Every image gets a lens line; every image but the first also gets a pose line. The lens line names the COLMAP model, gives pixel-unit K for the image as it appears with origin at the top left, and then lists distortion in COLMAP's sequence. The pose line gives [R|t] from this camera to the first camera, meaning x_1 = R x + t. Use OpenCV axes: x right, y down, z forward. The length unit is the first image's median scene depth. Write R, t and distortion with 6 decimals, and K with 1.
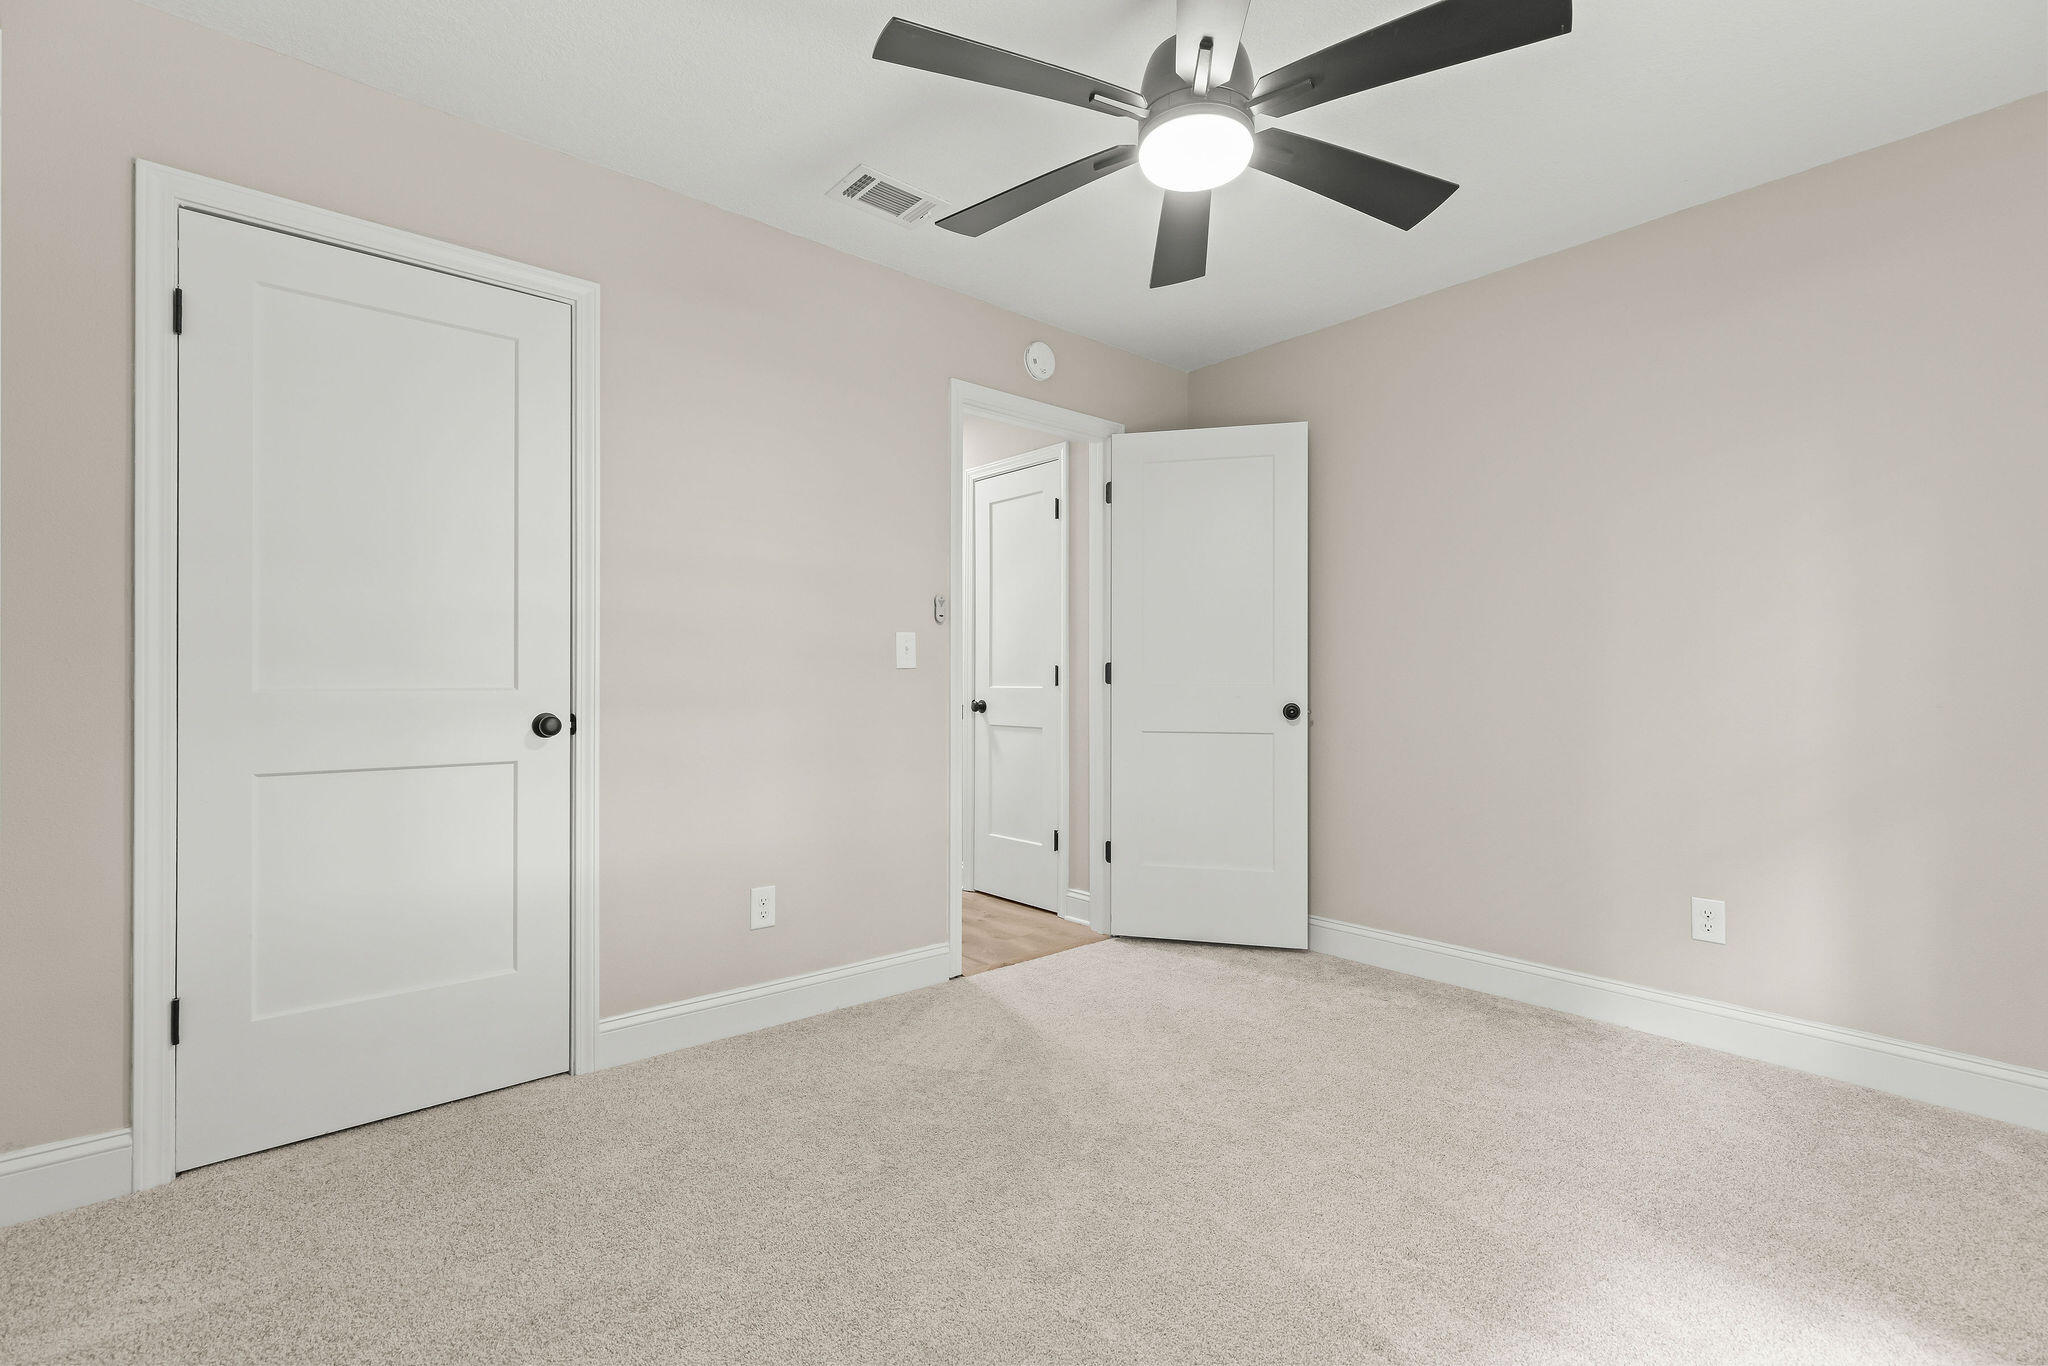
lens RADIAL K [[916.9, 0, 1024.8], [0, 916.9, 679.8], [0, 0, 1]] dist [0.002973, 0.000432]
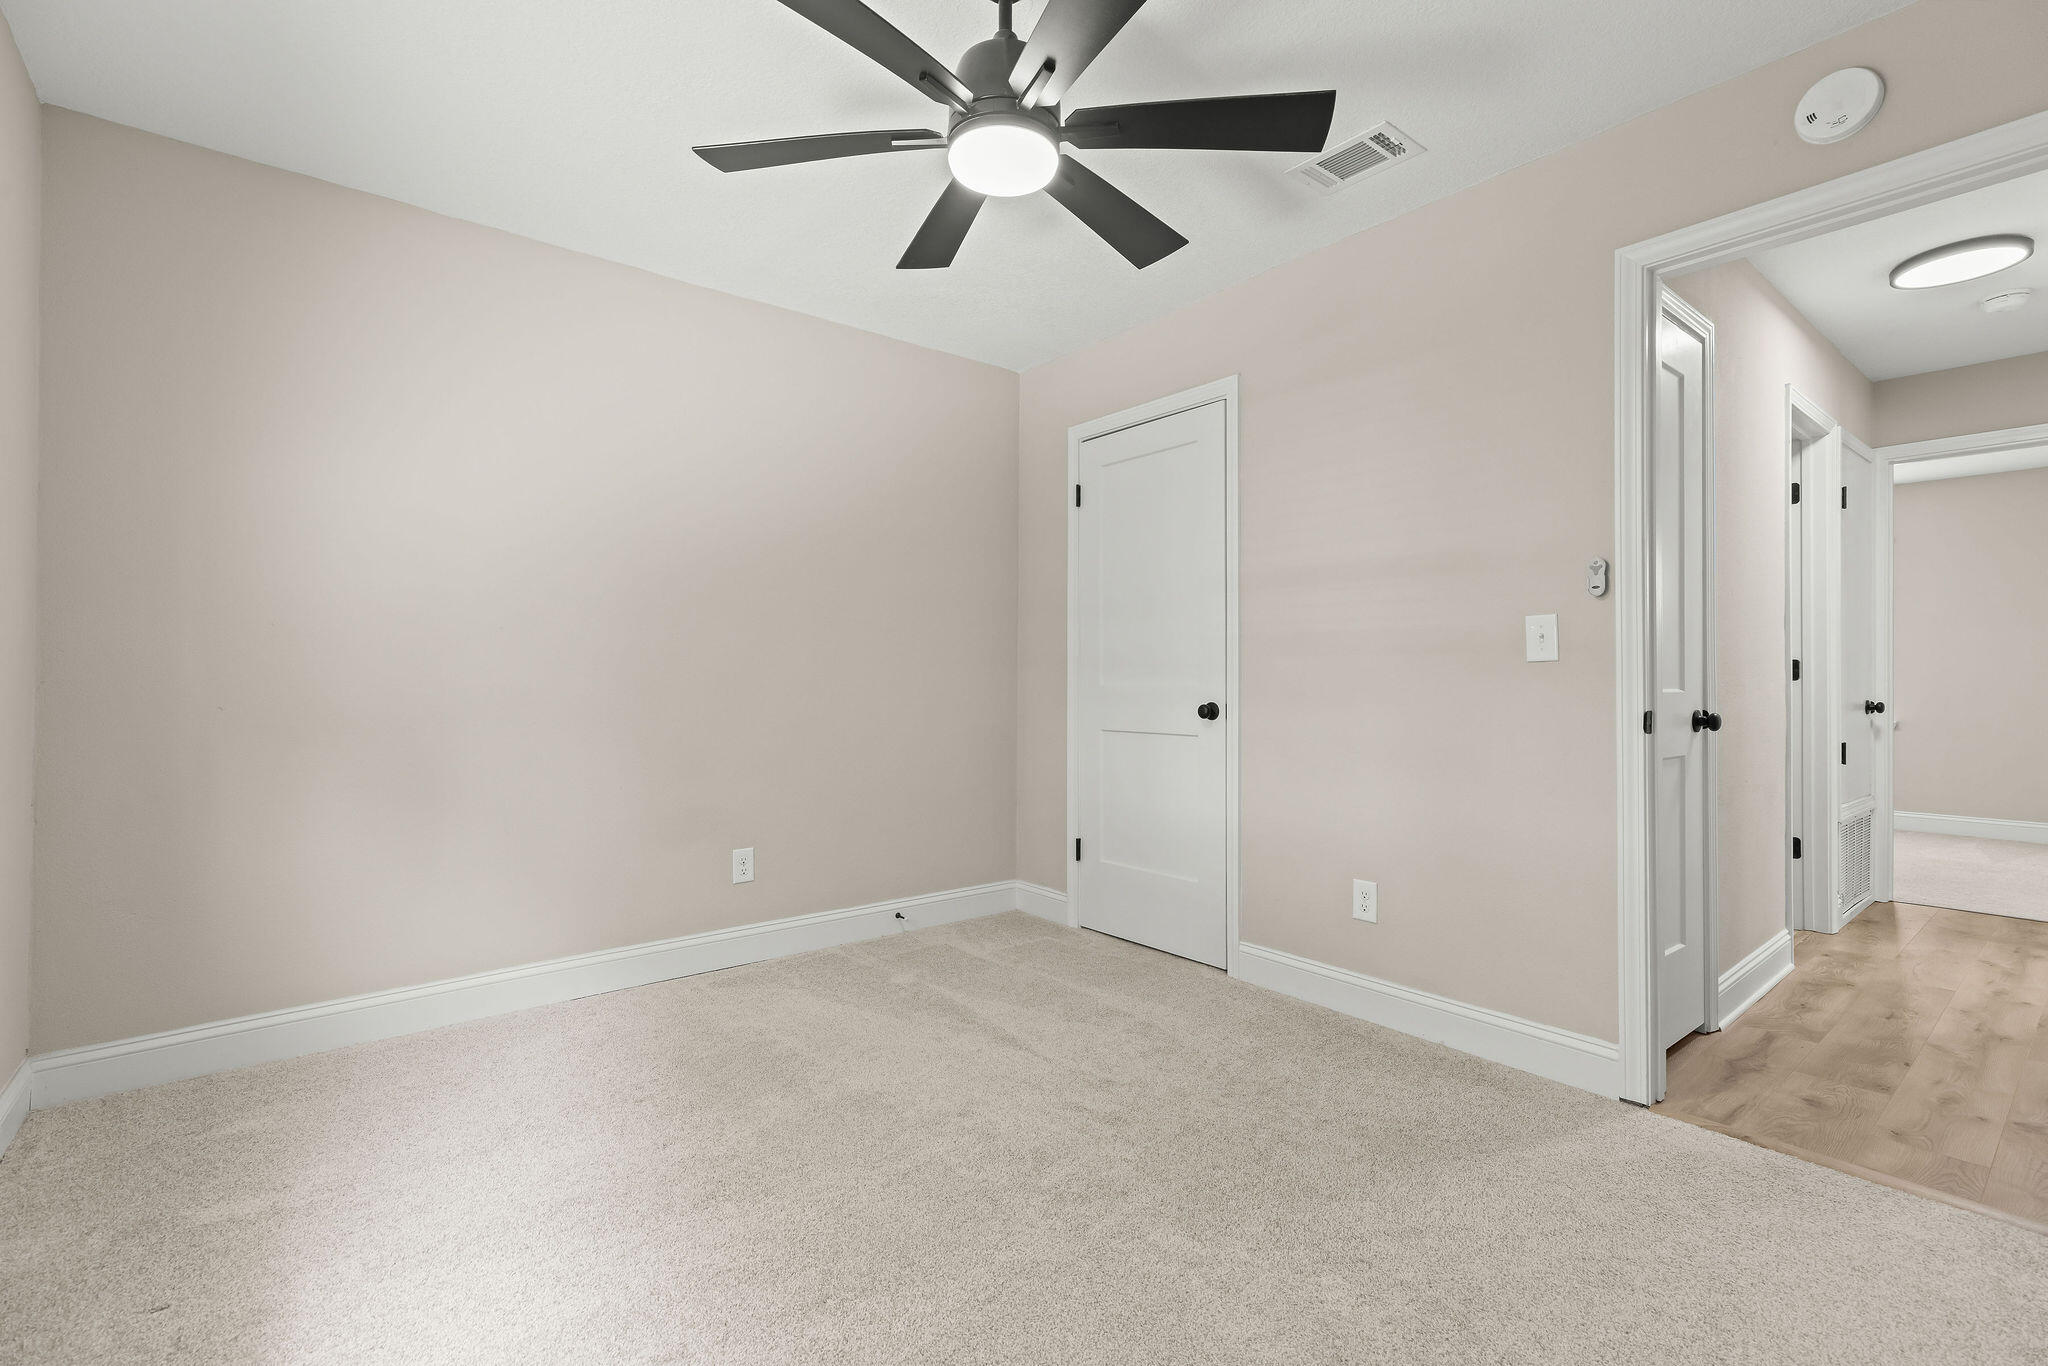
lens RADIAL K [[916.9, 0, 1024.8], [0, 916.9, 679.8], [0, 0, 1]] dist [0.002973, 0.000432]
pose [[-0.034200, -0.004984, -0.999403, 0.833206], [-0.000087, 0.999988, -0.004984, 0.008719], [0.999415, -0.000083, -0.034200, 0.734101]]
